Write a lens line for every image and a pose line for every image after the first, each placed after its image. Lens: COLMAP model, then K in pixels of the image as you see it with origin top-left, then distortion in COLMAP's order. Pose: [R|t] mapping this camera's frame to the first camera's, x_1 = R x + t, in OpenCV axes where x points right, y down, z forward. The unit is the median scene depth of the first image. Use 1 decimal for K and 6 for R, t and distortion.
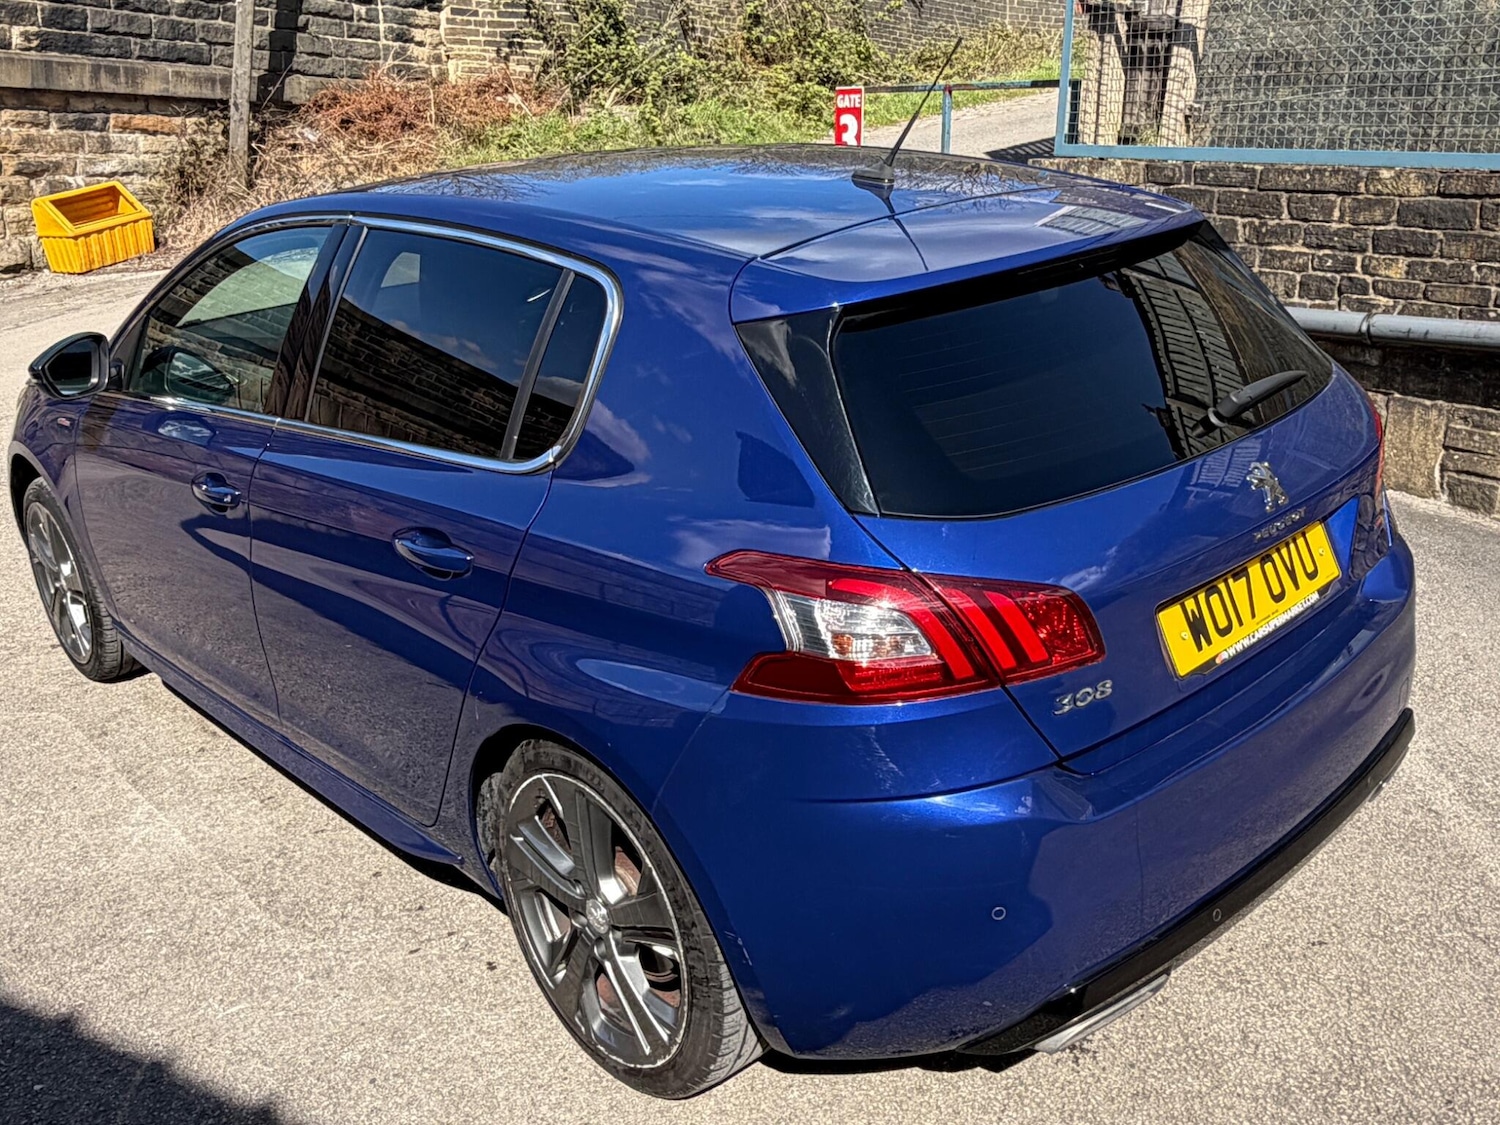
lens RADIAL K [[1268.2, 0, 750.4], [0, 1268.2, 494.2], [0, 0, 1]] dist [-0.000256, 0.004334]
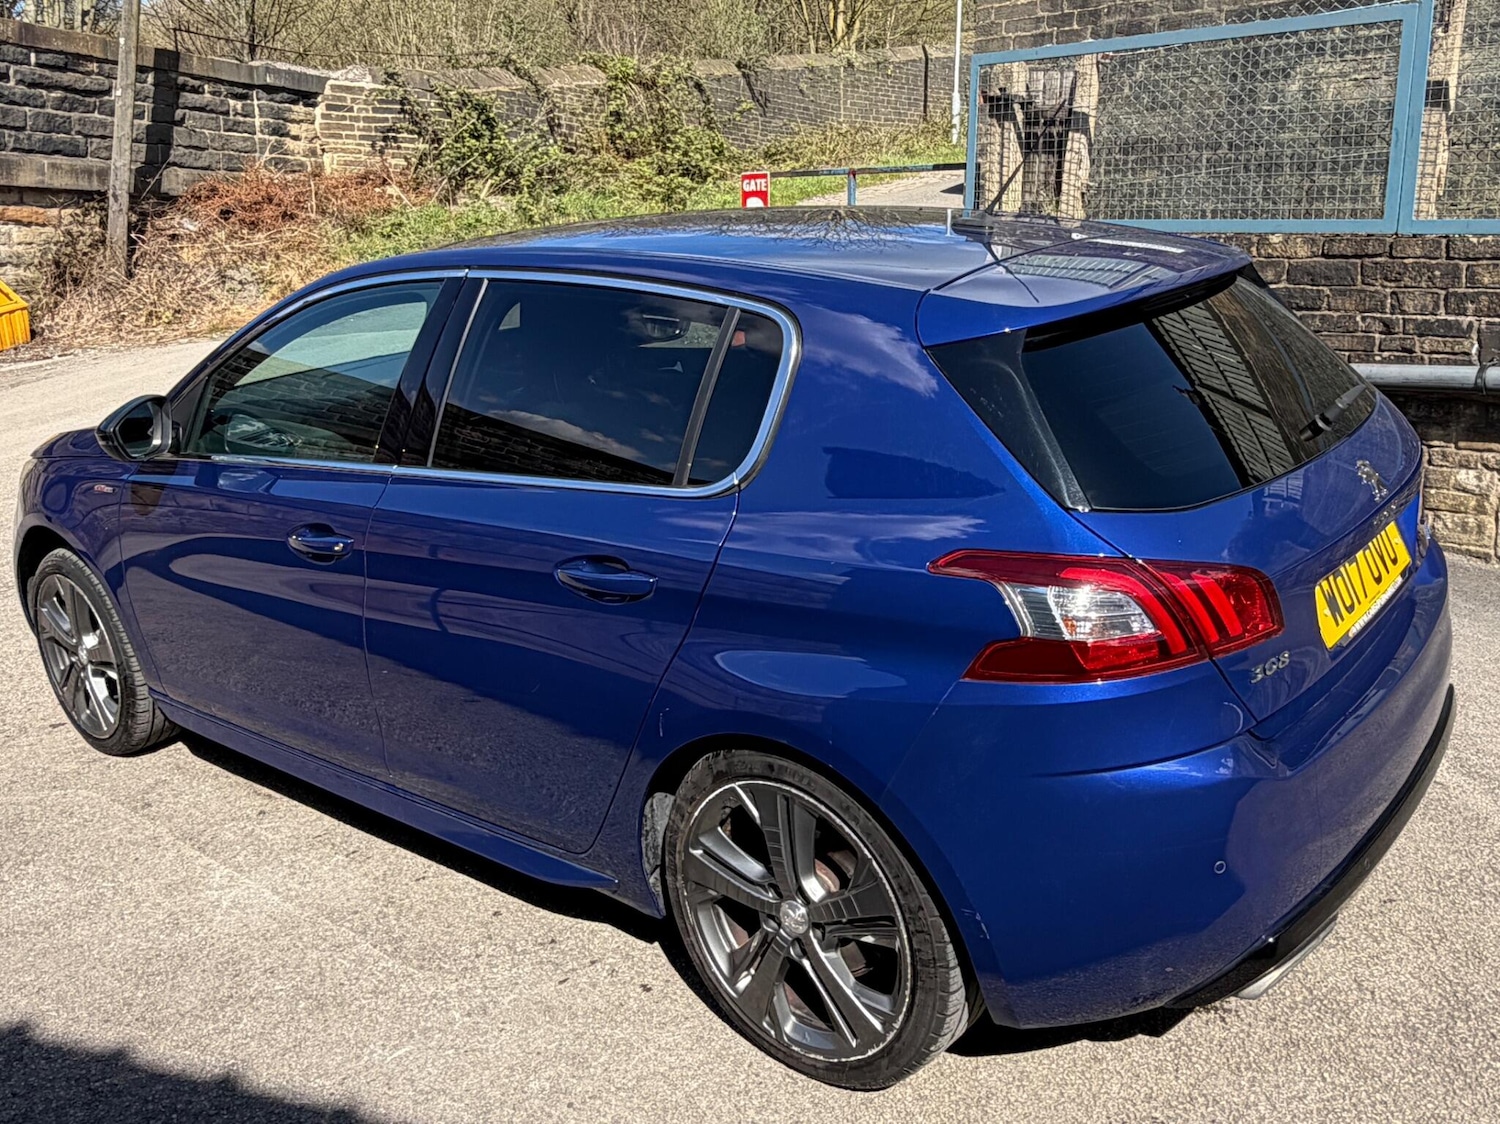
lens RADIAL K [[1219.3, 0, 752.2], [0, 1219.3, 482.7], [0, 0, 1]] dist [0.001572, 0.000772]
pose [[0.990836, -0.035733, 0.130257, -0.112172], [0.044749, 0.996752, -0.066957, 0.017254], [-0.127441, 0.072172, 0.989217, -0.006157]]
